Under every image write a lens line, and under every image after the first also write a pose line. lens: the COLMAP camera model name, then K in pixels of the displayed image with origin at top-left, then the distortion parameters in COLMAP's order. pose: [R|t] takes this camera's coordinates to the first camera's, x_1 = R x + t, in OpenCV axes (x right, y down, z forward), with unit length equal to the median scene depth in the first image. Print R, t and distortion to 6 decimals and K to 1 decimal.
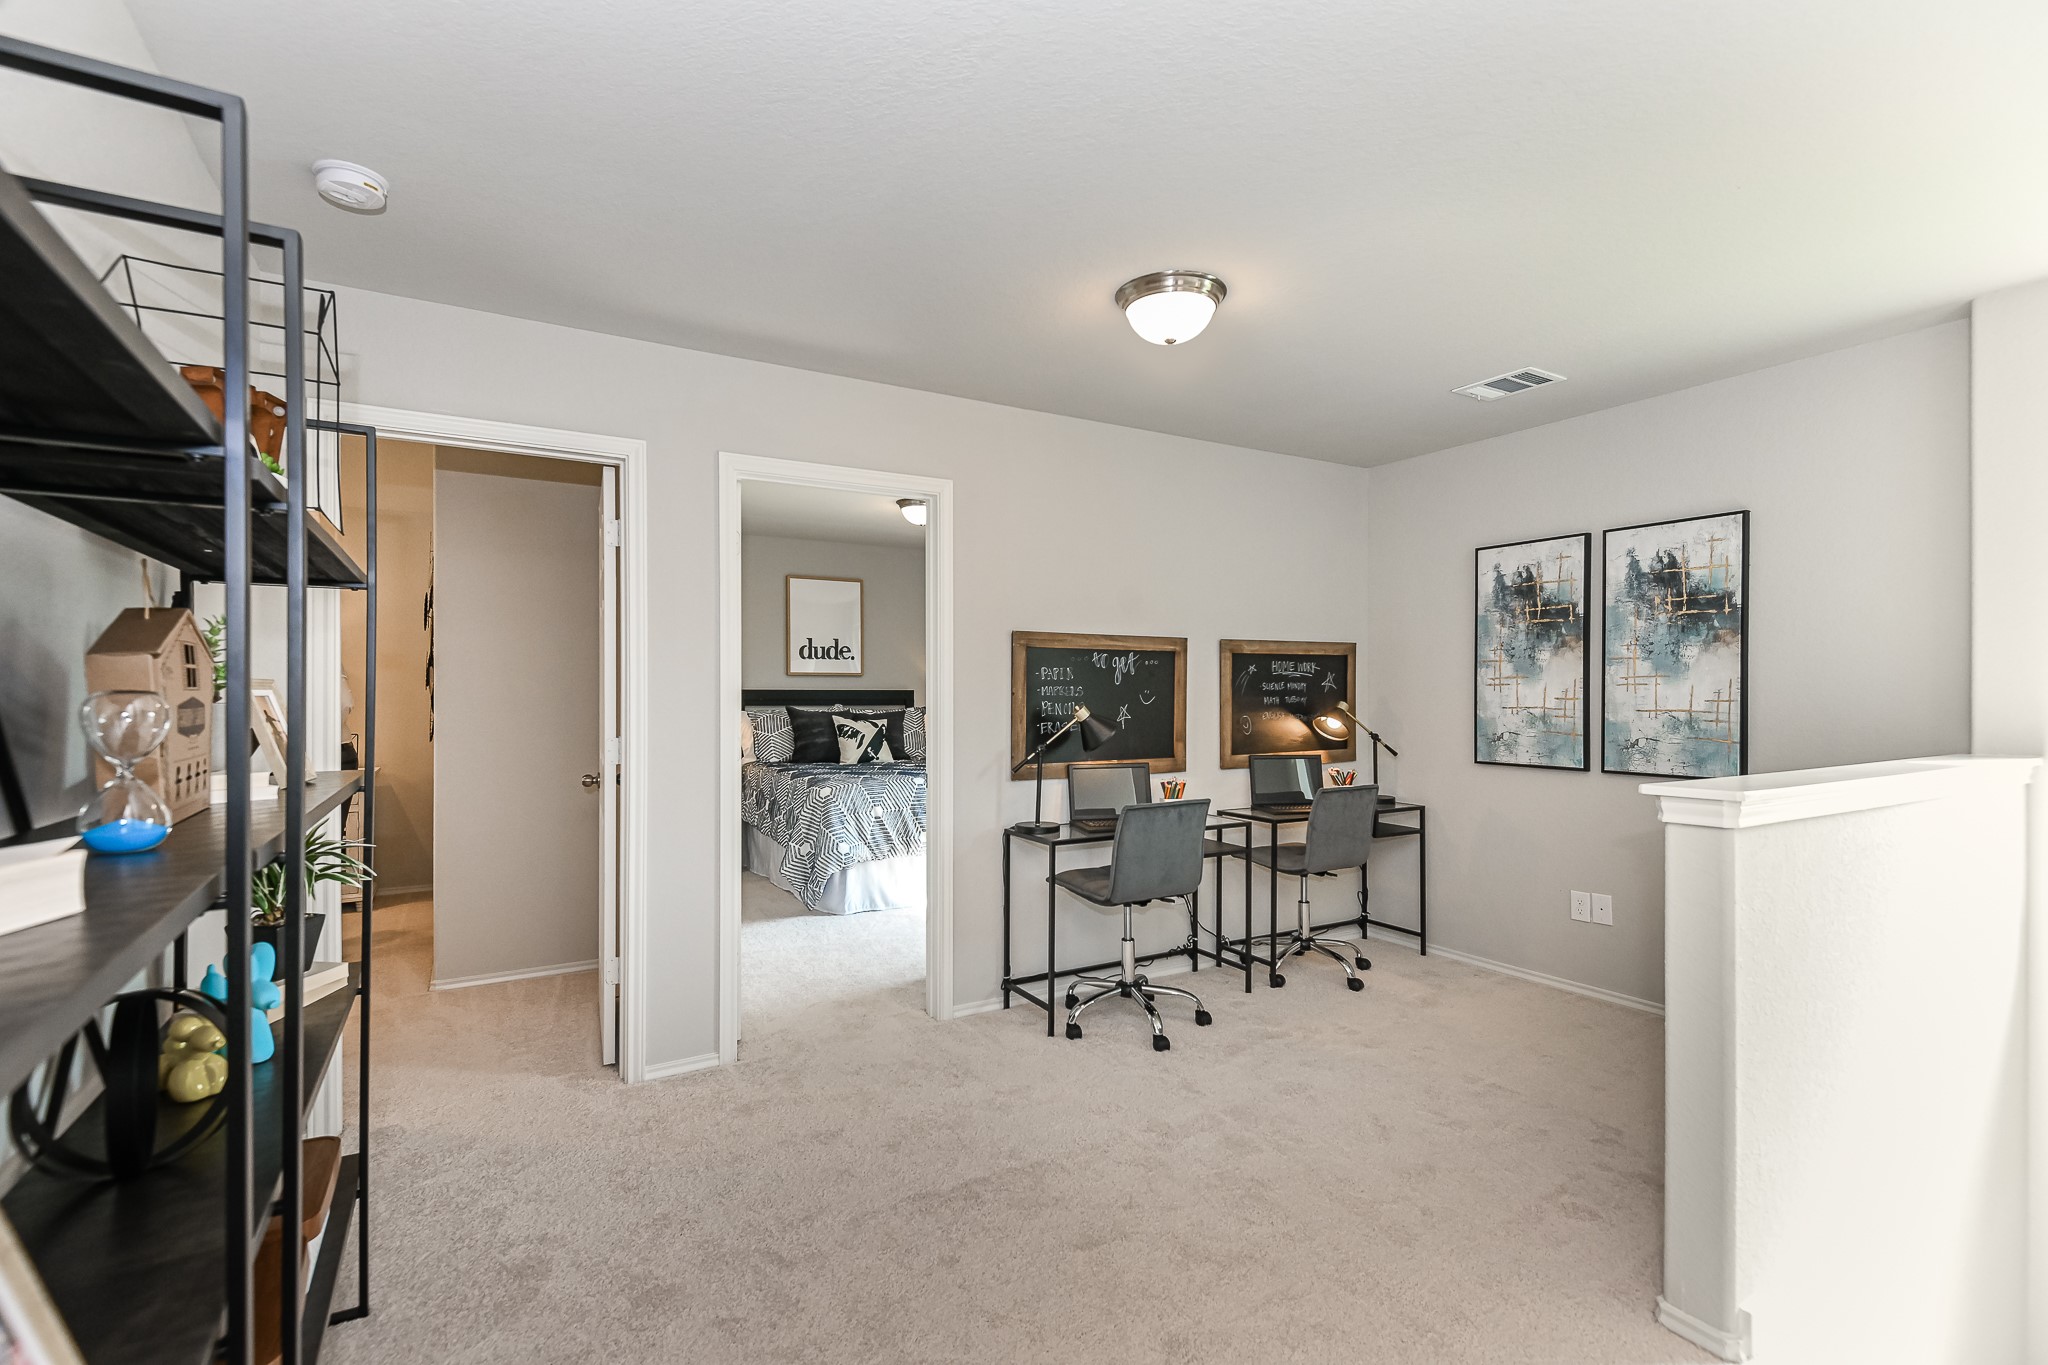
lens RADIAL K [[945.0, 0, 1018.2], [0, 945.0, 686.7], [0, 0, 1]] dist [0.001037, -0.001080]
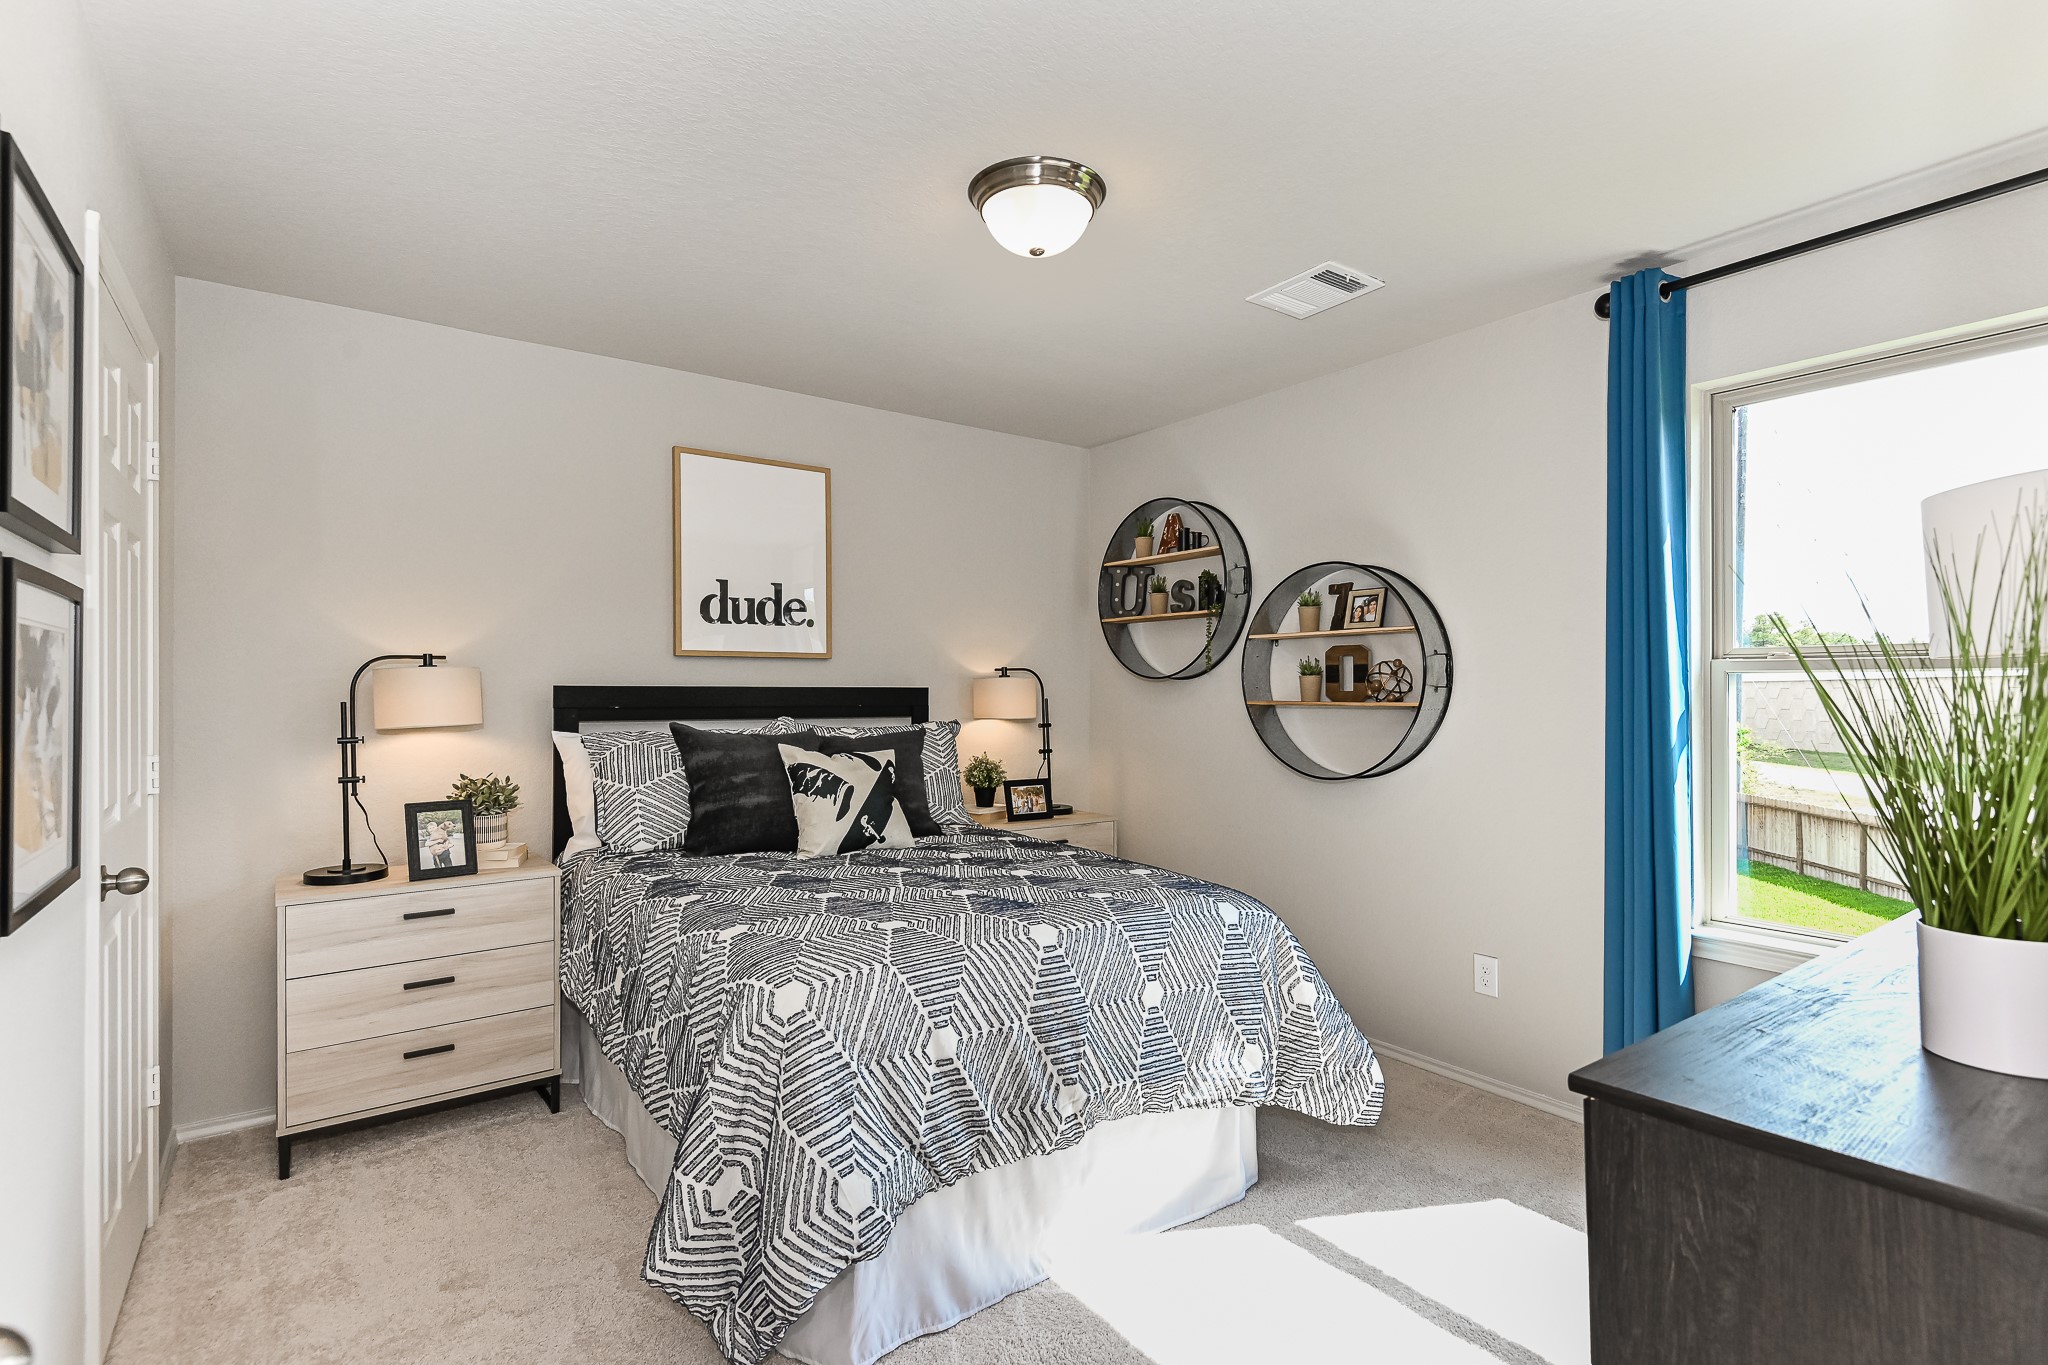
lens RADIAL K [[945.0, 0, 1018.2], [0, 945.0, 686.7], [0, 0, 1]] dist [0.001037, -0.001080]
pose [[0.994635, 0.001953, 0.103432, -0.129335], [-0.002102, 0.999997, 0.001328, 0.002773], [-0.103429, -0.001538, 0.994636, 0.541555]]
